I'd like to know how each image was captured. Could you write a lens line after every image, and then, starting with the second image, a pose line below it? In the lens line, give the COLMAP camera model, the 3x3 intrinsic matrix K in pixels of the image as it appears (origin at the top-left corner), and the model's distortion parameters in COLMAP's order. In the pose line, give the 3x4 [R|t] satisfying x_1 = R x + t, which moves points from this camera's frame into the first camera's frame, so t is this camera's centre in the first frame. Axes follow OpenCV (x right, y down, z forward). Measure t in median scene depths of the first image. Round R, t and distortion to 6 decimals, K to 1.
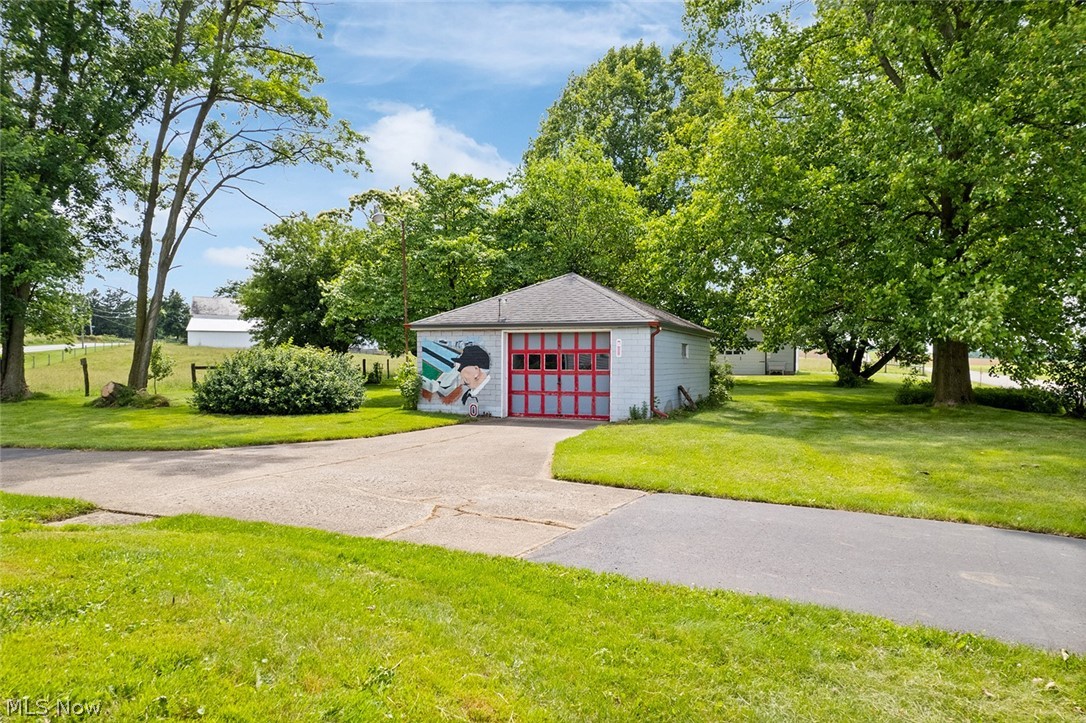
lens RADIAL K [[691.8, 0, 546.2], [0, 691.8, 361.5], [0, 0, 1]] dist [-0.004614, 0.006483]
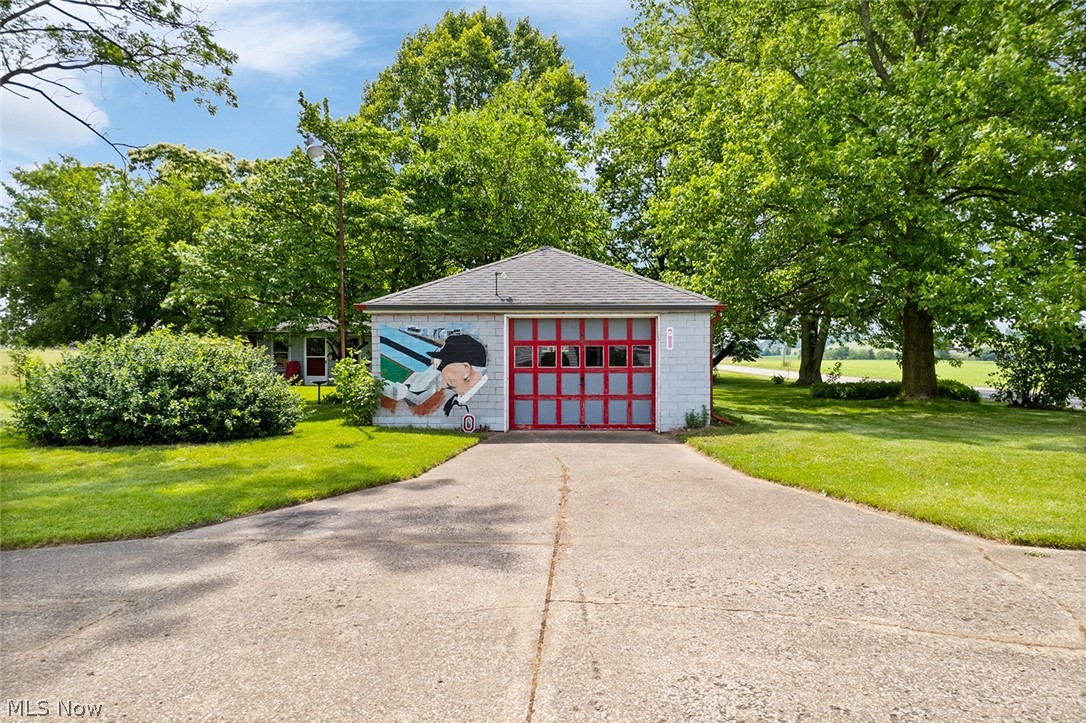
lens RADIAL K [[691.8, 0, 541.3], [0, 691.8, 362.3], [0, 0, 1]] dist [-0.004614, 0.006483]
pose [[0.939396, -0.006682, 0.342769, -0.280504], [0.005530, 0.999975, 0.004340, 0.003489], [-0.342789, -0.002182, 0.939410, 0.285659]]
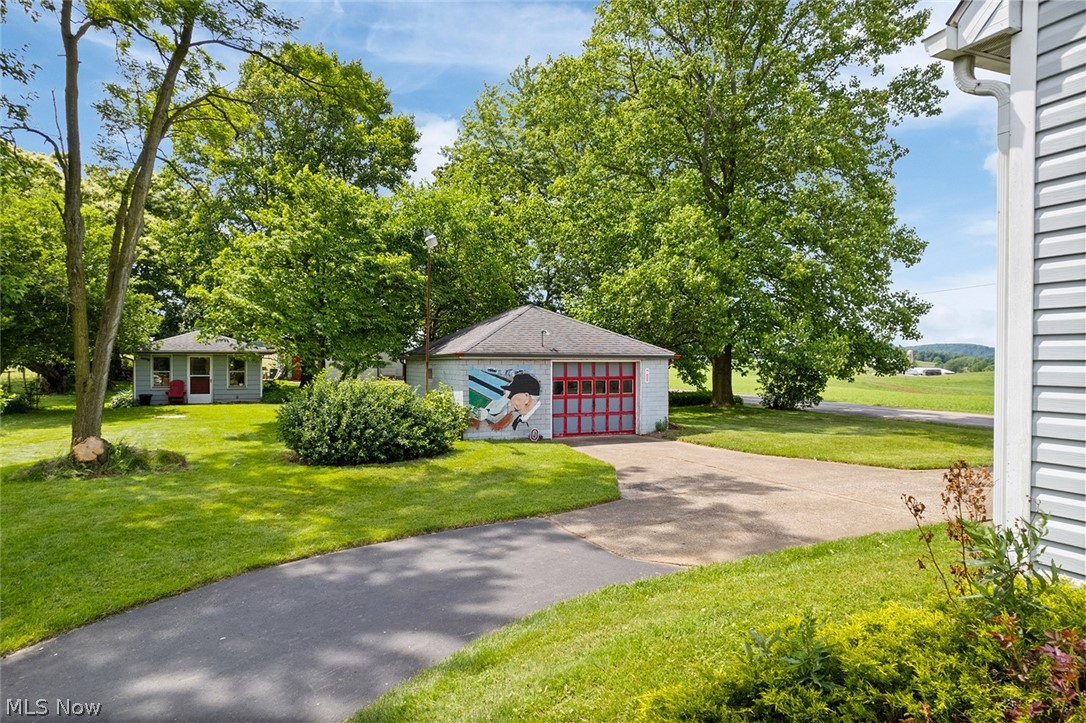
lens RADIAL K [[691.8, 0, 536.3], [0, 691.8, 363.9], [0, 0, 1]] dist [-0.004614, 0.006483]
pose [[0.700398, -0.009896, 0.713684, -0.860981], [0.003597, 0.999940, 0.010336, -0.049893], [-0.713743, -0.004672, 0.700392, 0.244737]]
